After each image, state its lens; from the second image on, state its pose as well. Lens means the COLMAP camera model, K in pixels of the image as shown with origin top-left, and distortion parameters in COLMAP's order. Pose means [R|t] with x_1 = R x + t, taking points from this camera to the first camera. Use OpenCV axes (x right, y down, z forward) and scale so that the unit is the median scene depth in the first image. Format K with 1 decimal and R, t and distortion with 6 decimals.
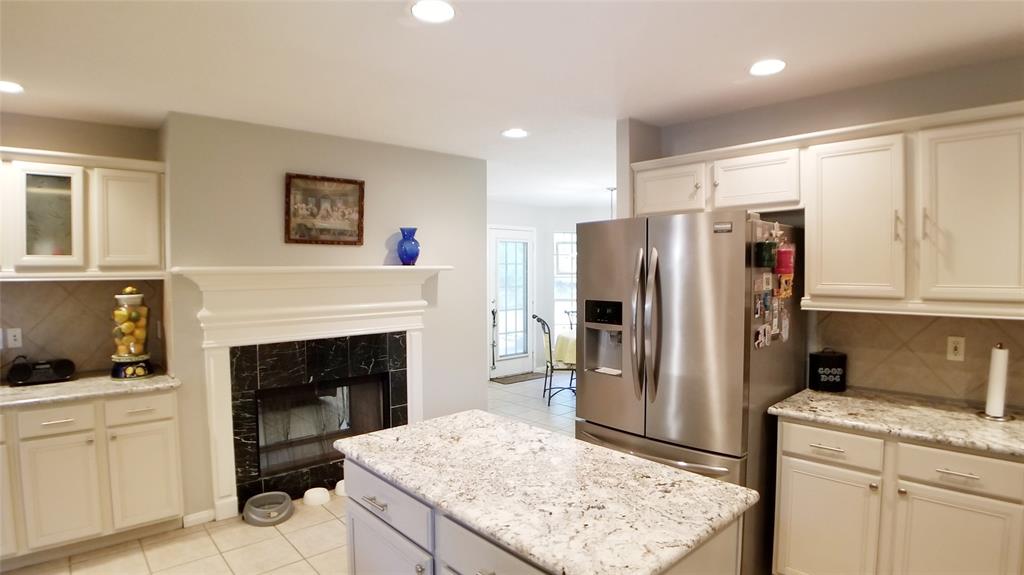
lens RADIAL K [[539.4, 0, 510.9], [0, 539.4, 287.3], [0, 0, 1]] dist [-0.080068, 0.004793]
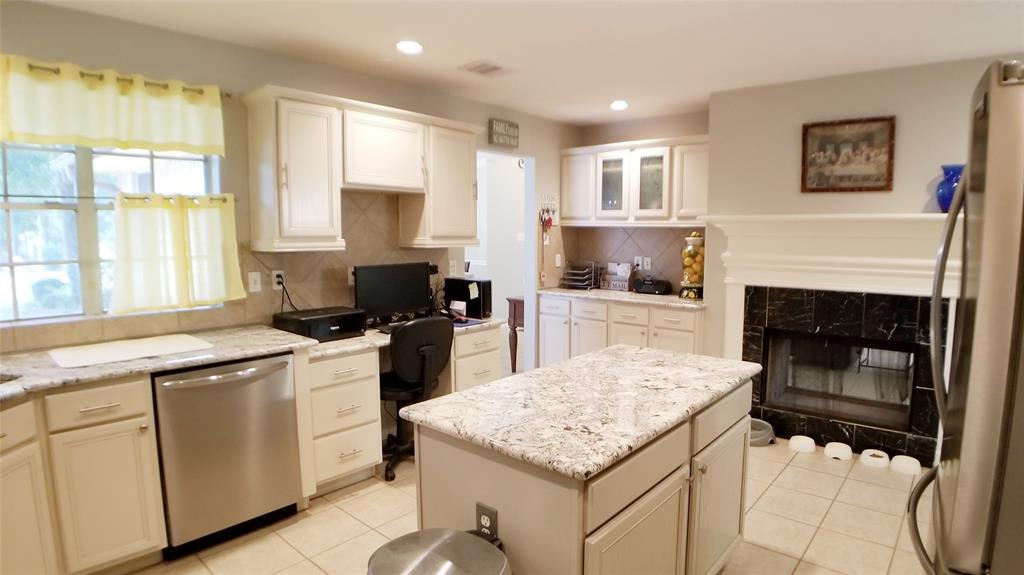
lens RADIAL K [[539.4, 0, 532.8], [0, 539.4, 283.3], [0, 0, 1]] dist [-0.080068, 0.004793]
pose [[0.145190, 0.100424, -0.984294, 0.555284], [-0.038099, 0.994665, 0.095862, 0.013902], [0.988670, 0.023583, 0.148241, 0.357261]]
